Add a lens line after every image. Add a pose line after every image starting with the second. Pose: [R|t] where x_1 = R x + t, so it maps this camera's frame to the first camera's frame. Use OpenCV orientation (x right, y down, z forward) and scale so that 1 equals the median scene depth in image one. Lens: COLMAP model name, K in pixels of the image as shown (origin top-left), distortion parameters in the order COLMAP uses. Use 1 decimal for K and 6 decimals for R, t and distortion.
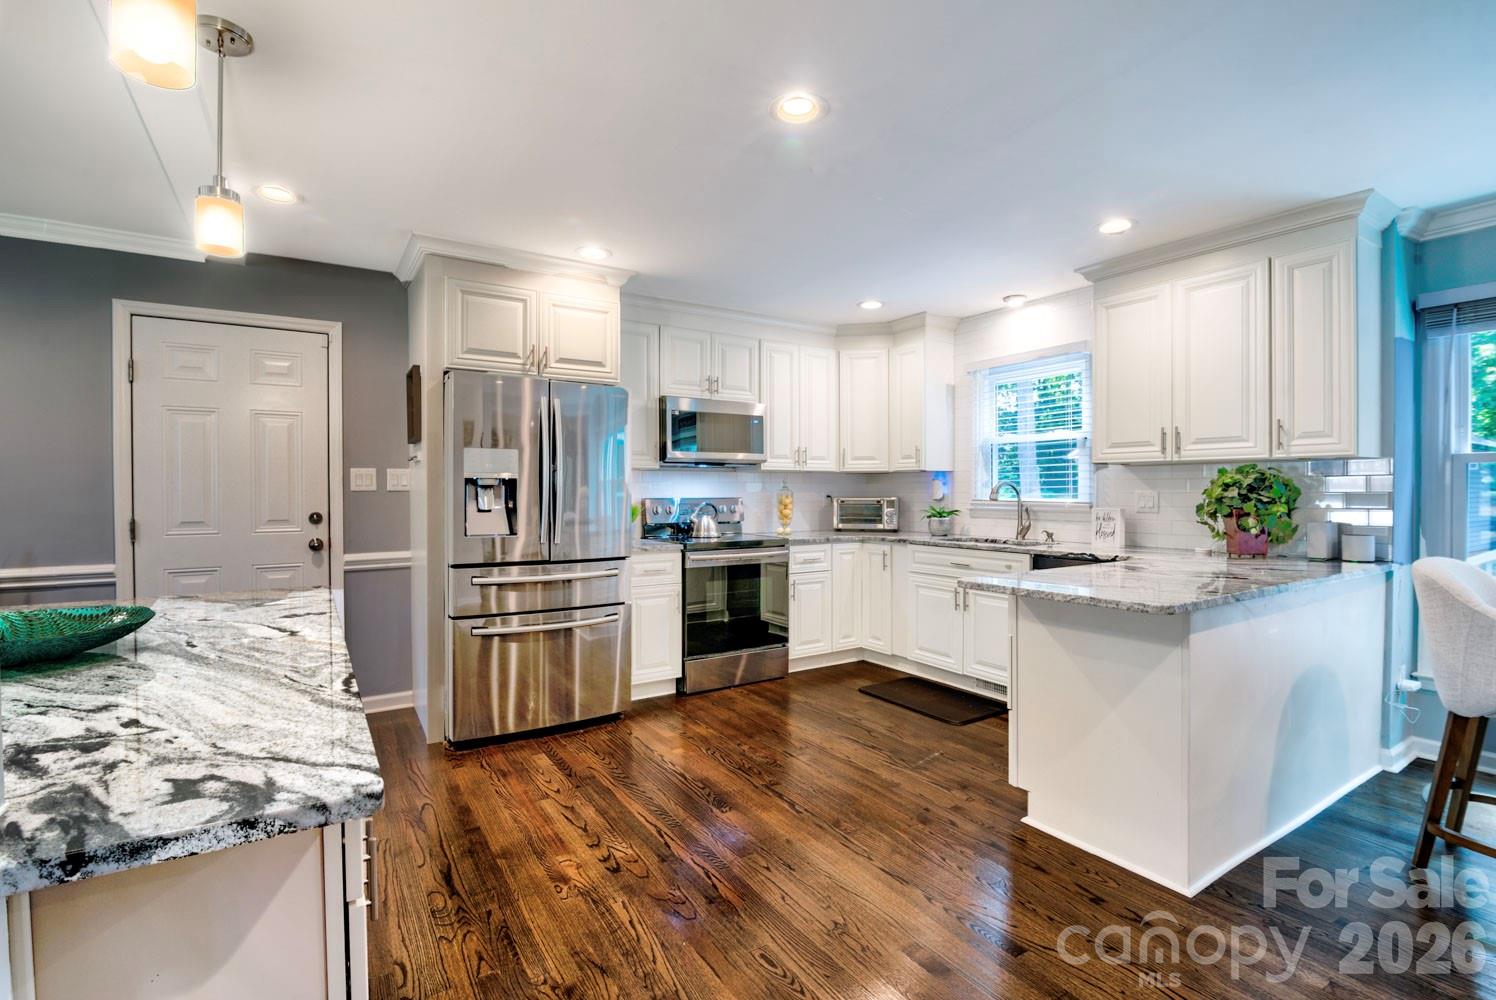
lens RADIAL K [[719.8, 0, 752.7], [0, 719.8, 497.2], [0, 0, 1]] dist [-0.022872, 0.000414]
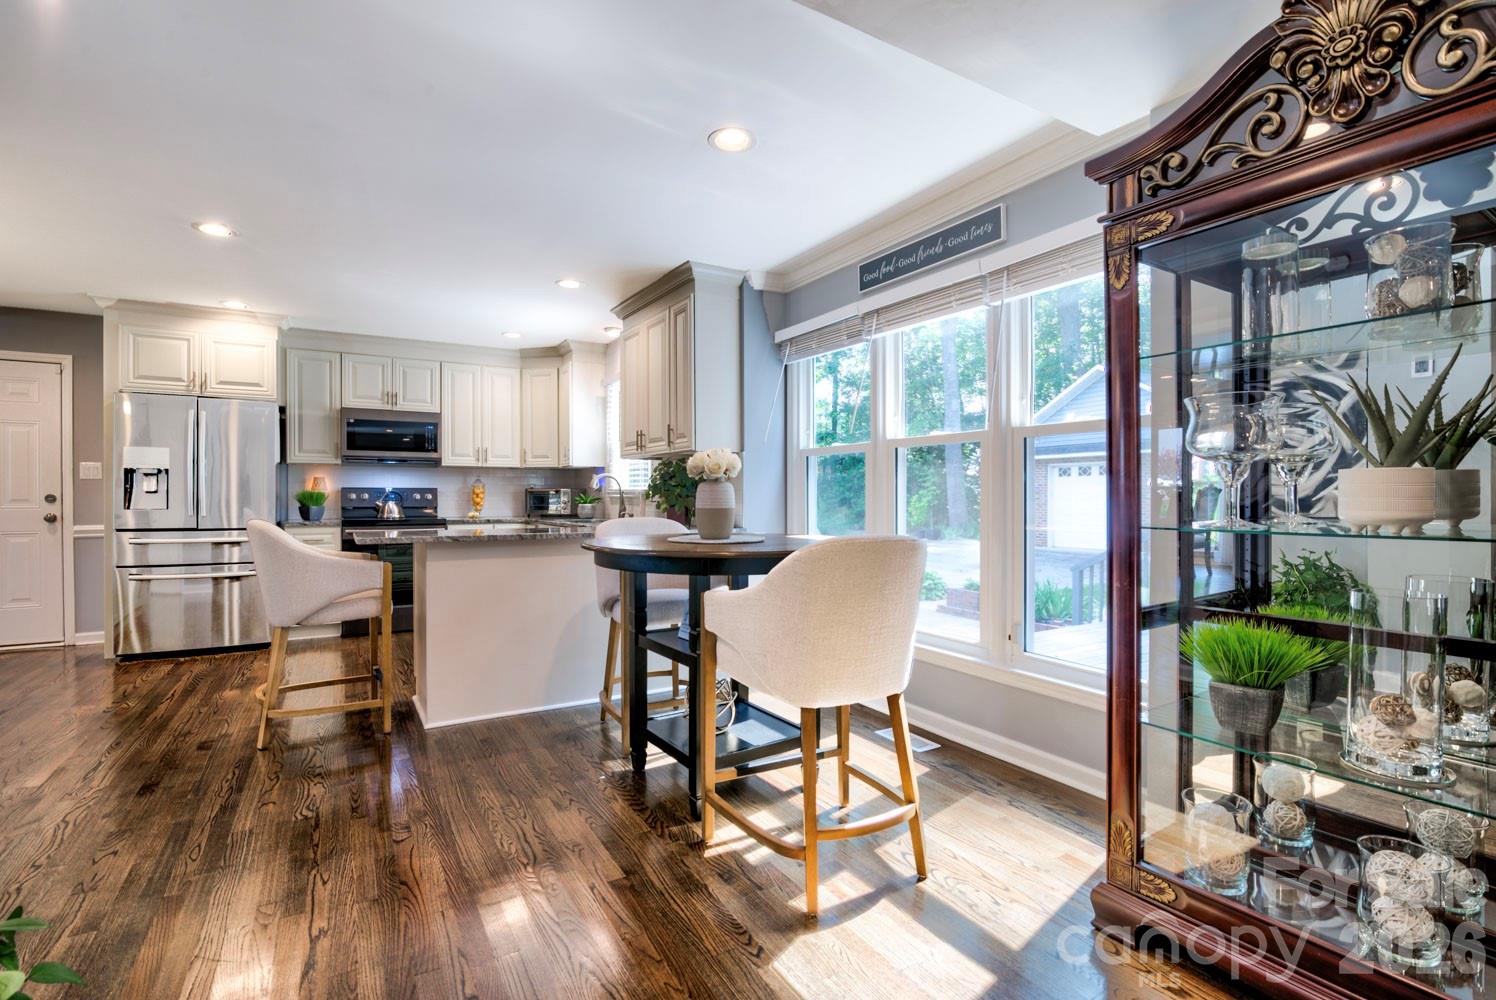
lens RADIAL K [[706.4, 0, 748.0], [0, 706.4, 500.0], [0, 0, 1]] dist [-0.025283, 0.000127]
pose [[0.999627, 0.003239, -0.027126, 0.819814], [-0.003290, 0.999993, -0.001834, 0.032035], [0.027119, 0.001923, 0.999630, -0.305841]]
